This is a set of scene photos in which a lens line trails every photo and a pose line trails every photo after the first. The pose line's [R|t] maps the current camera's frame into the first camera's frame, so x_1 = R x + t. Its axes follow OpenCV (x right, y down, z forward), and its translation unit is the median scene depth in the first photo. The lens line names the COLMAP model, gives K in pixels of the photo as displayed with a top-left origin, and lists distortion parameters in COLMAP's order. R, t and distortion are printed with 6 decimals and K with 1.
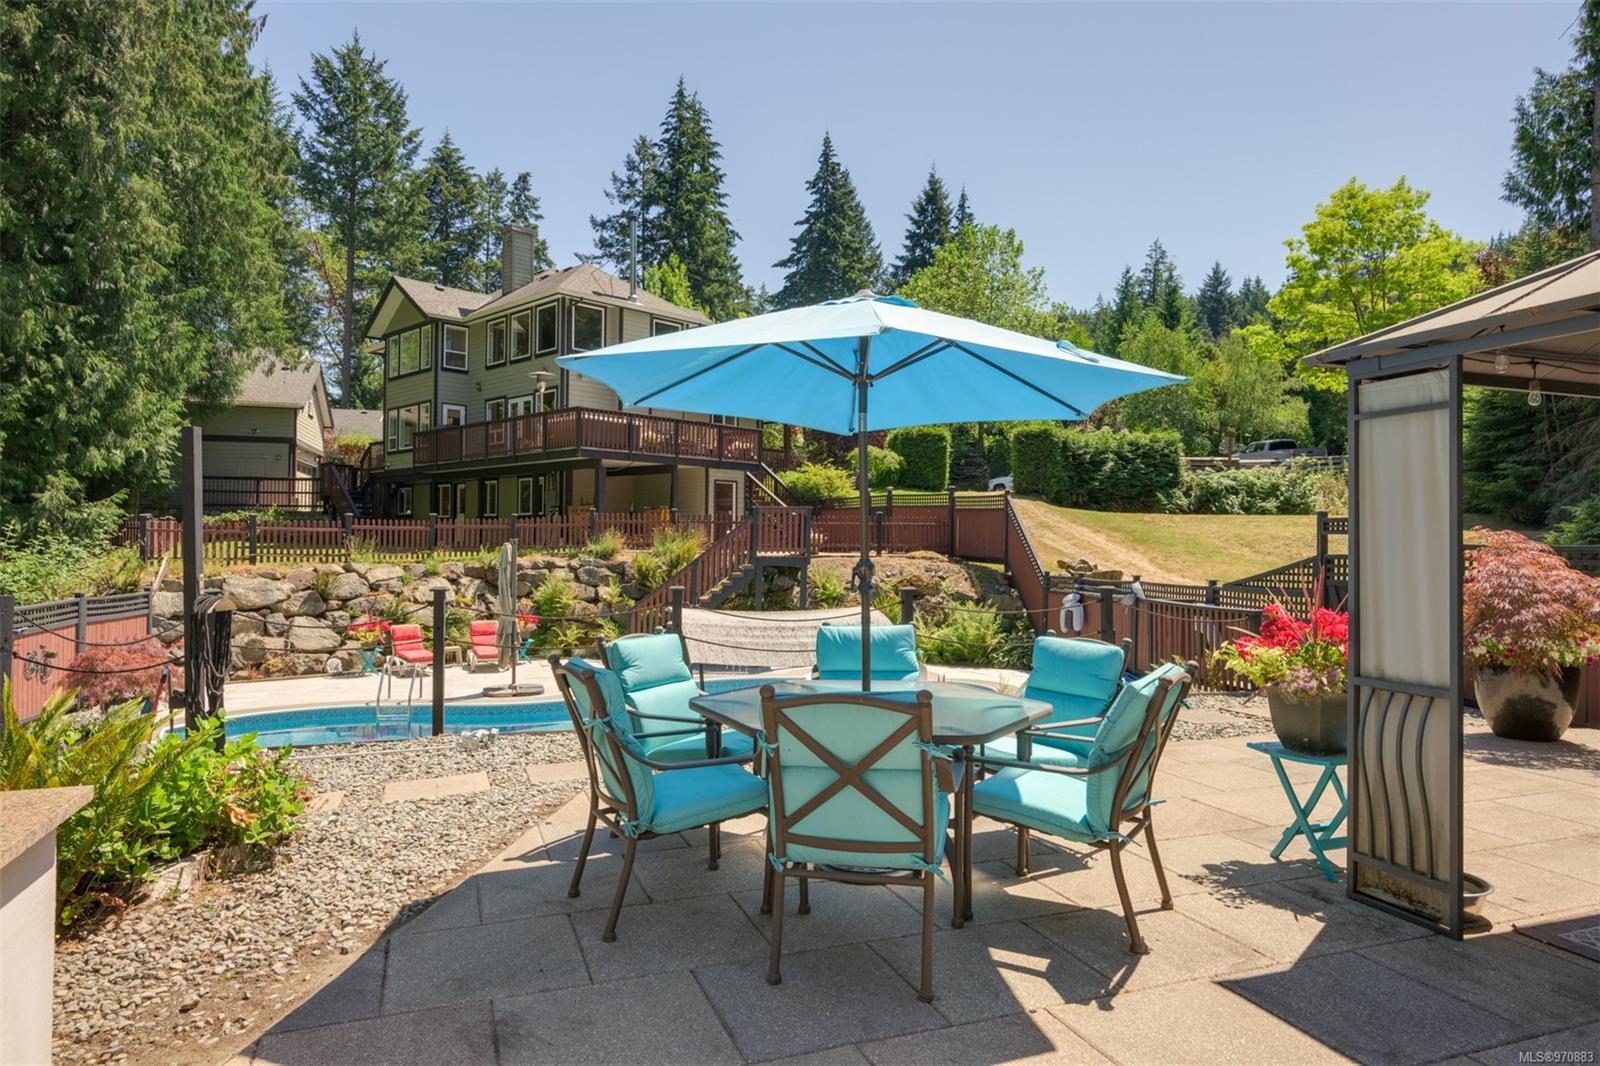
lens RADIAL K [[929.8, 0, 800.0], [0, 929.8, 533.0], [0, 0, 1]] dist [0.001548, 0.001013]
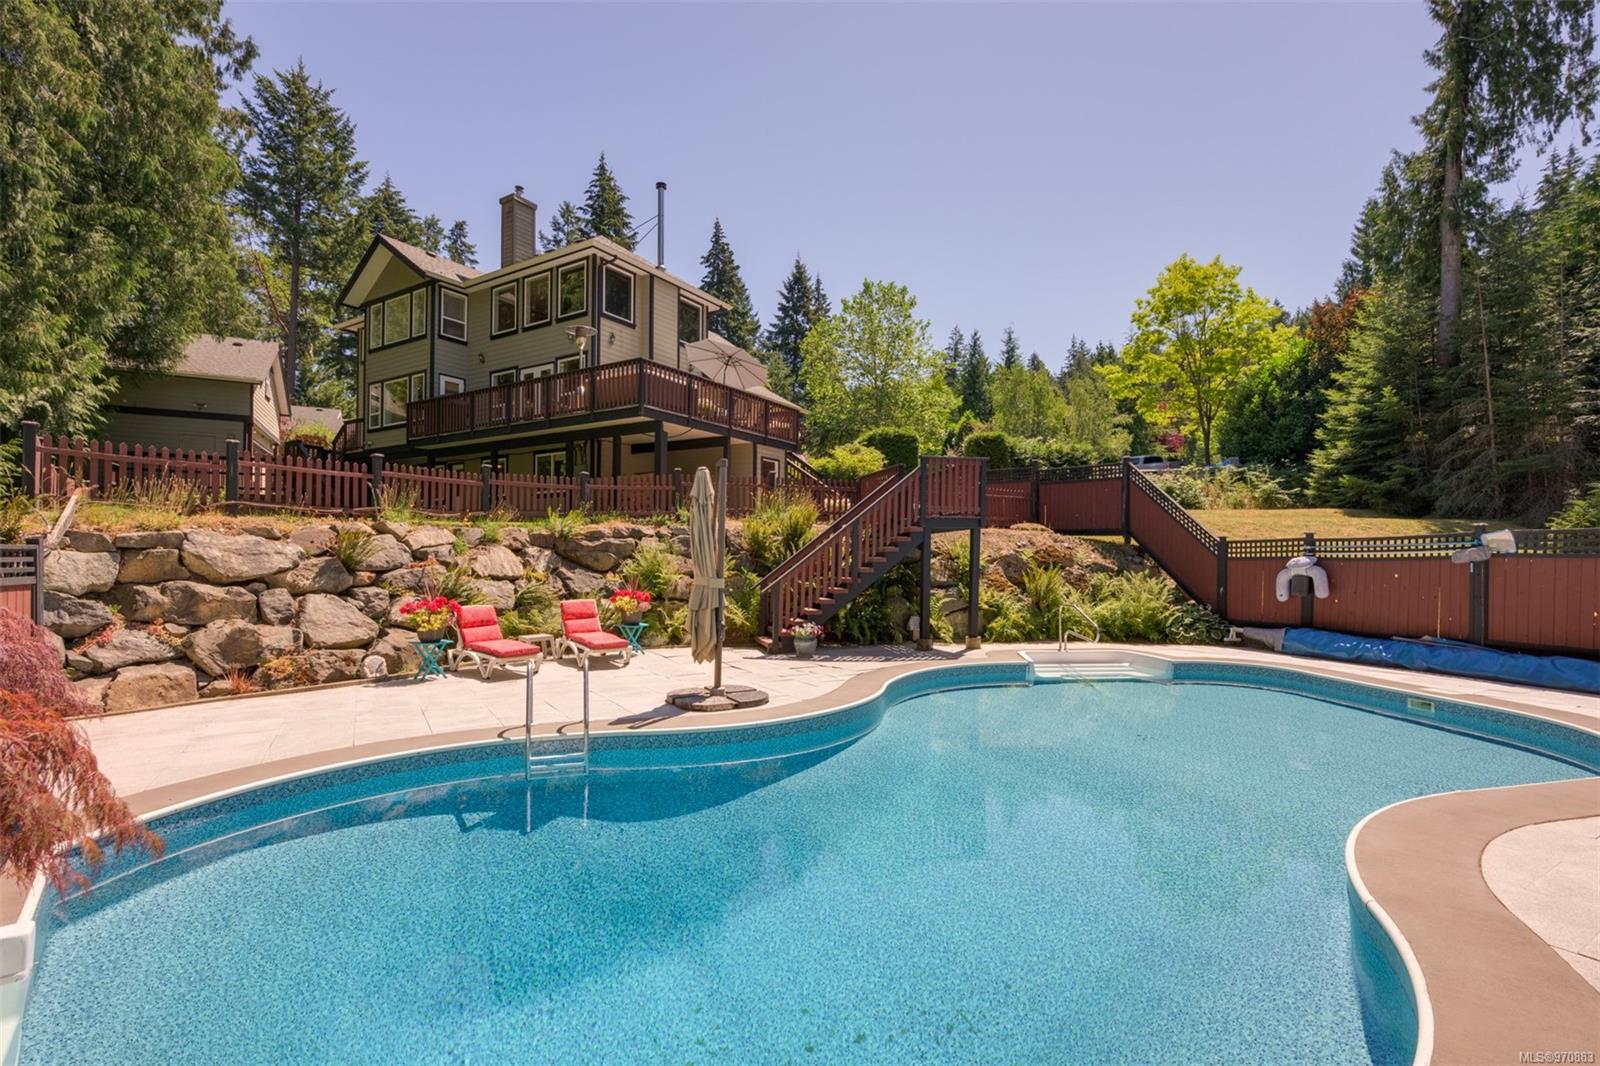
lens RADIAL K [[770.8, 0, 870.2], [0, 770.8, 535.7], [0, 0, 1]] dist [0.000561, 0.001455]
pose [[0.981190, 0.000733, 0.193042, -0.203783], [-0.000231, 0.999997, -0.002623, 0.039534], [-0.193043, 0.002529, 0.981187, 0.306260]]
